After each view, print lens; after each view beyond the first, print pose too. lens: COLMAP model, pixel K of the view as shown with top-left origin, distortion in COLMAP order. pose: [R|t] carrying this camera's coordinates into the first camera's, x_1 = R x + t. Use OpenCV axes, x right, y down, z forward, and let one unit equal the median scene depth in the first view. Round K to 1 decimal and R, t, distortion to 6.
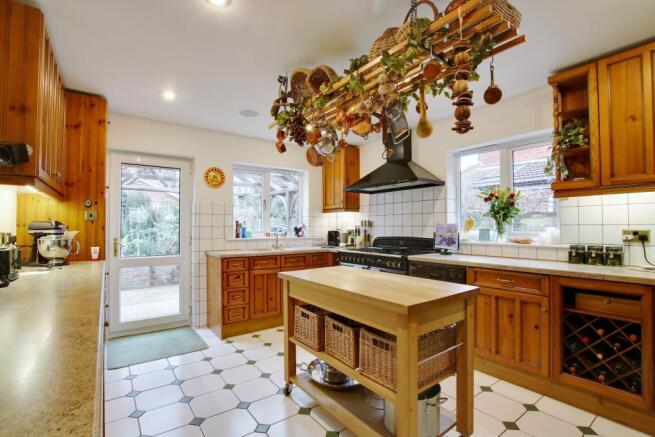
lens RADIAL K [[307.3, 0, 328.4], [0, 307.3, 220.5], [0, 0, 1]] dist [-0.028498, -0.000606]
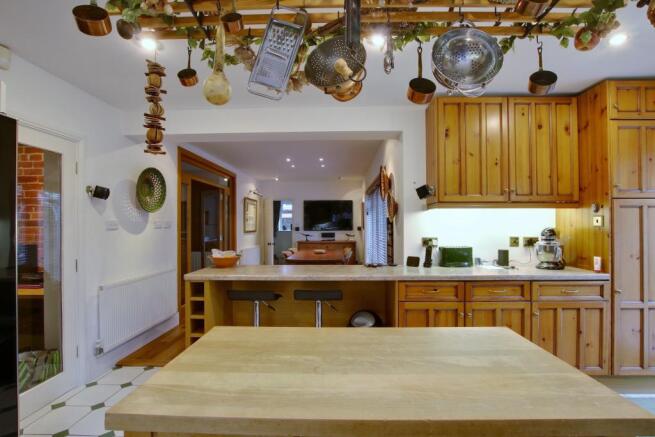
lens RADIAL K [[307.3, 0, 328.8], [0, 307.3, 222.8], [0, 0, 1]] dist [-0.028498, -0.000606]
pose [[-0.610783, -0.006342, -0.791773, 0.395959], [0.016687, 0.999643, -0.020880, -0.006132], [0.791622, -0.025965, -0.610459, 0.920062]]
